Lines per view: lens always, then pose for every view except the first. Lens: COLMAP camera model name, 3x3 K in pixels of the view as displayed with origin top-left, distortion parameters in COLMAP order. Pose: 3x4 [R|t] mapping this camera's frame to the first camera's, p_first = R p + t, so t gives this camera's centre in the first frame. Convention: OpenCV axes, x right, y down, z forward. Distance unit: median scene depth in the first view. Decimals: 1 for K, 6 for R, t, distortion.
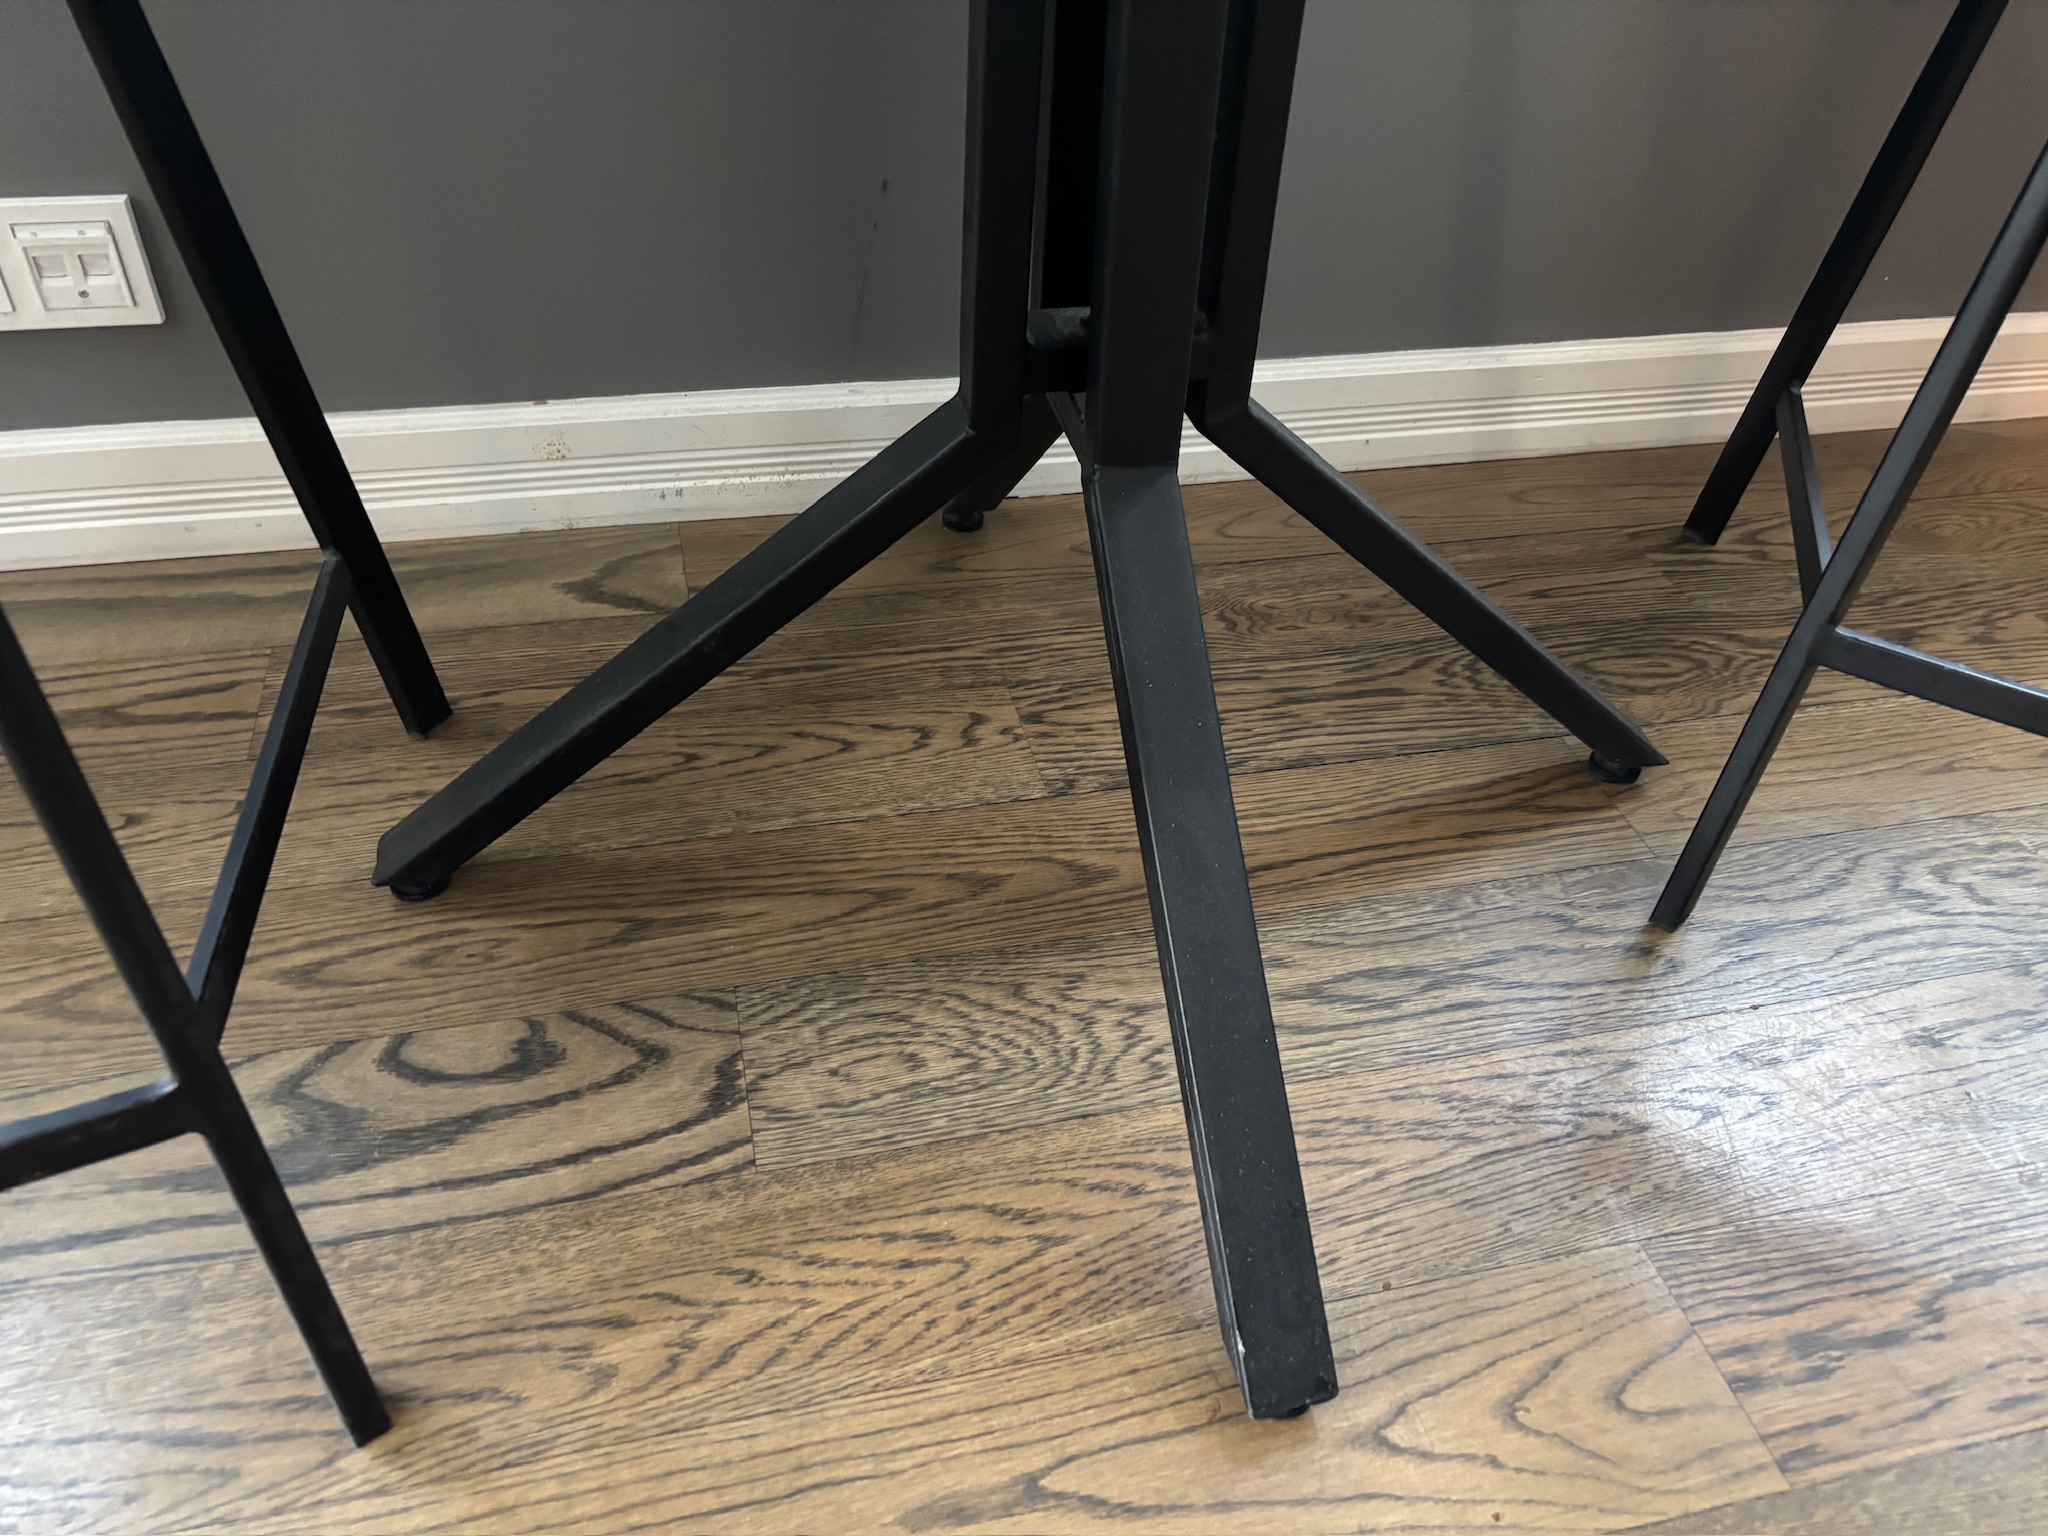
lens RADIAL K [[1577.7, 0, 1049.1], [0, 1577.7, 776.1], [0, 0, 1]] dist [0.045779, -0.049284]
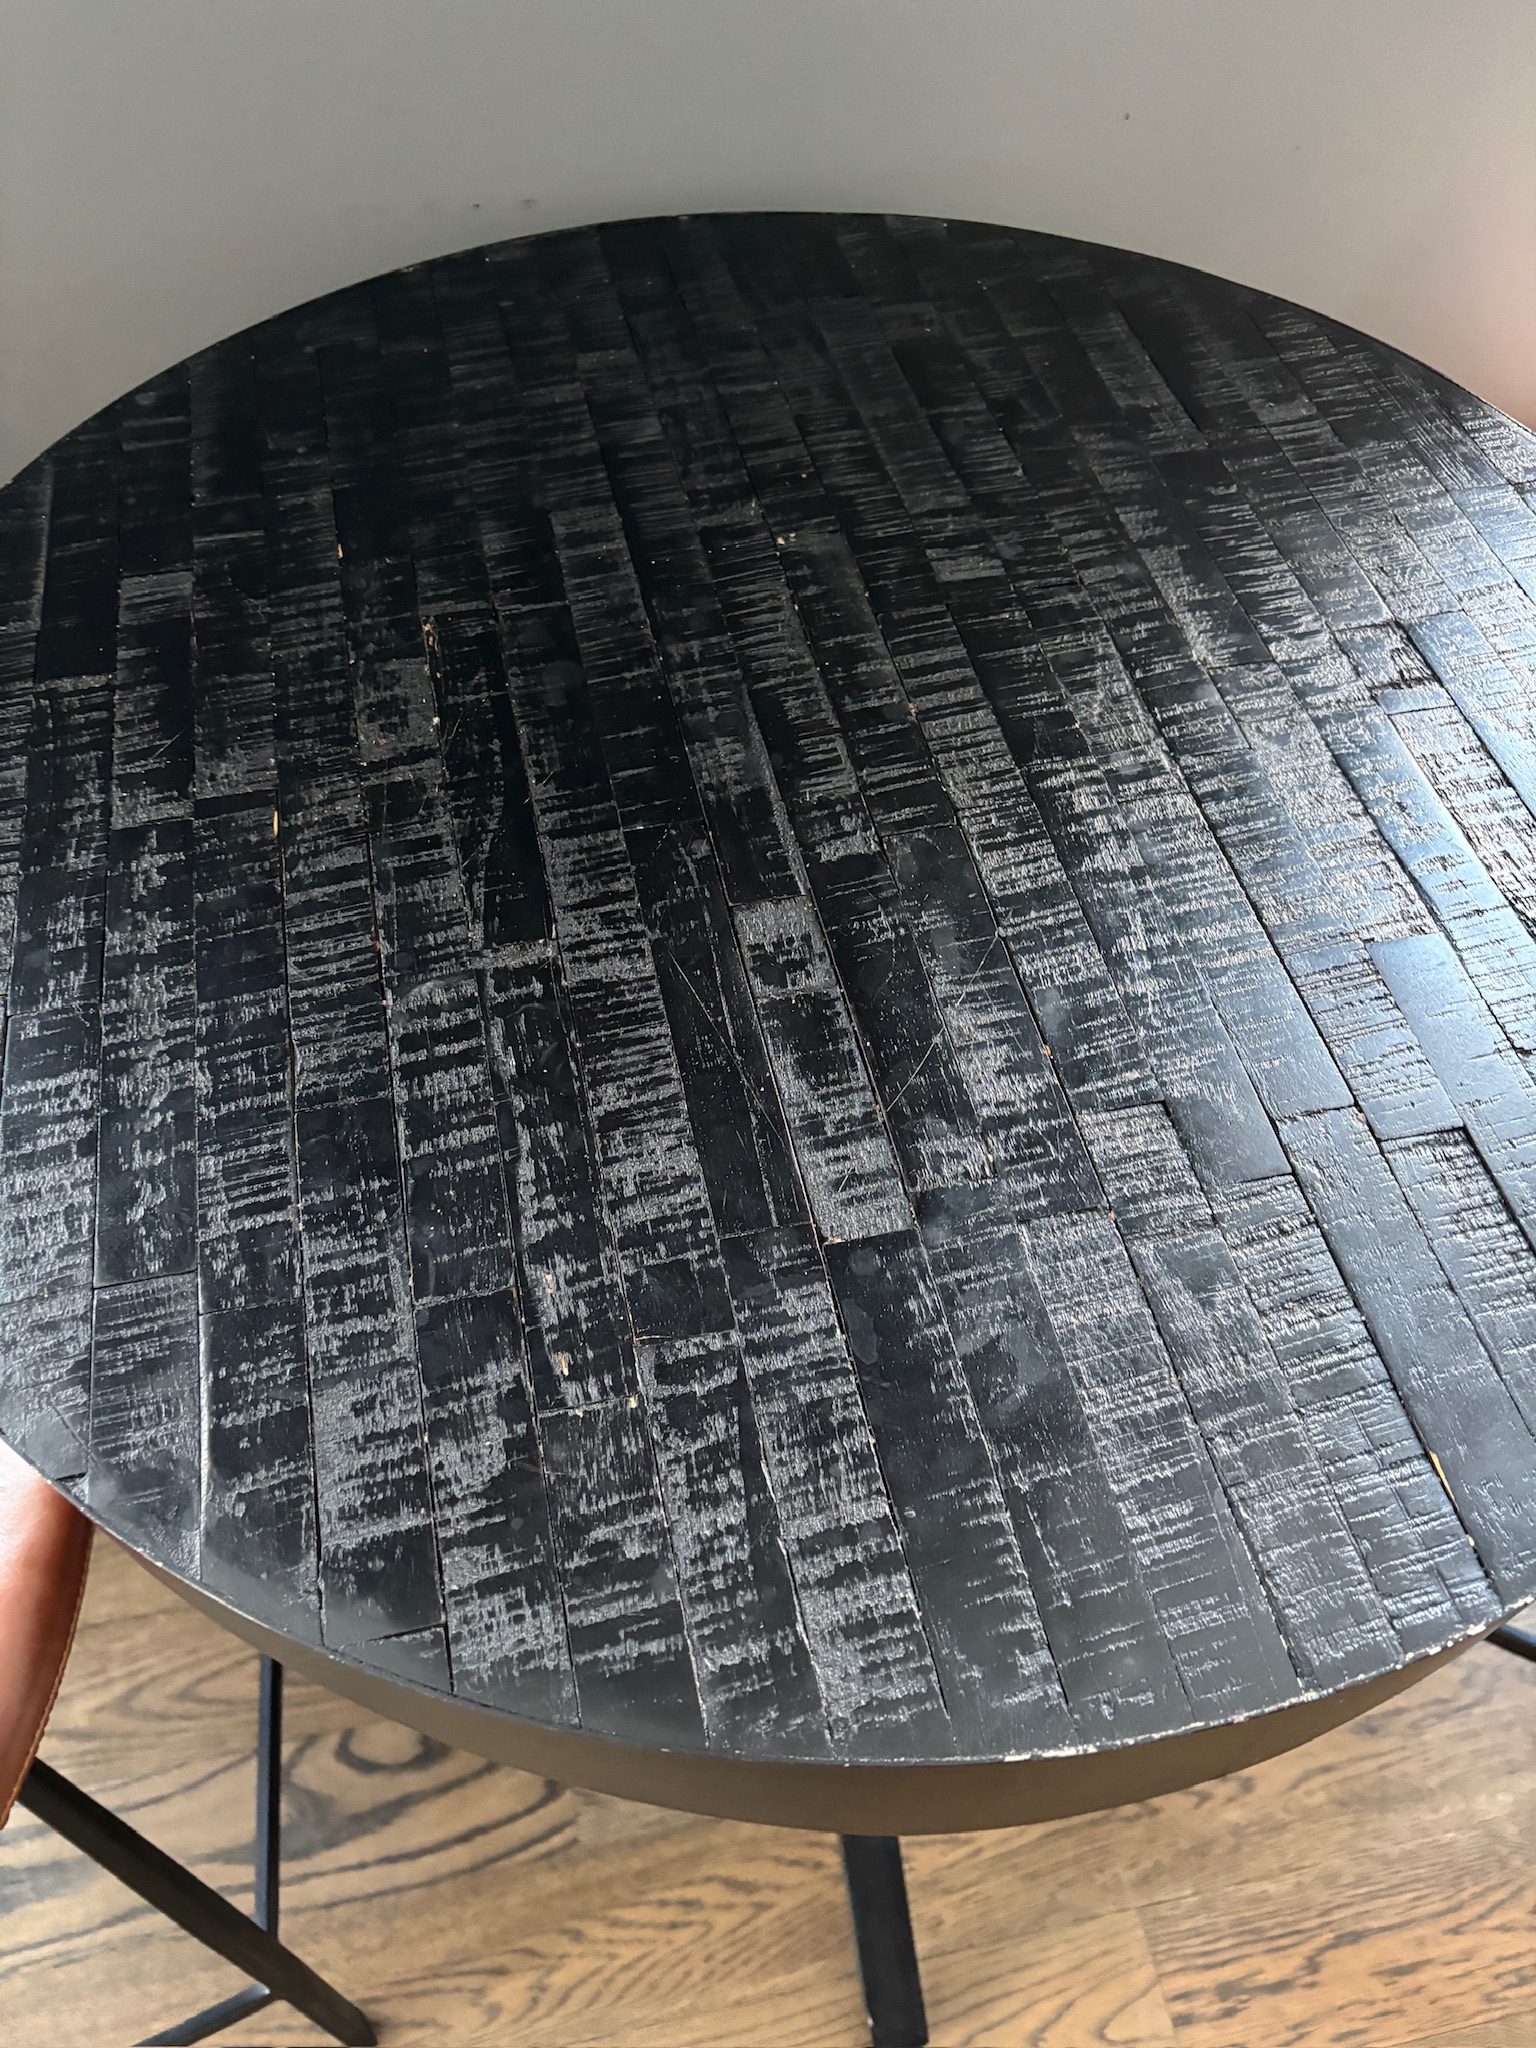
lens RADIAL K [[1577.7, 0, 772.9], [0, 1577.7, 1038.7], [0, 0, 1]] dist [0.045779, -0.049284]
pose [[0.998964, 0.009341, -0.044534, 0.073085], [0.001819, 0.969724, 0.244199, -0.929937], [0.045466, -0.244027, 0.968702, -0.337897]]
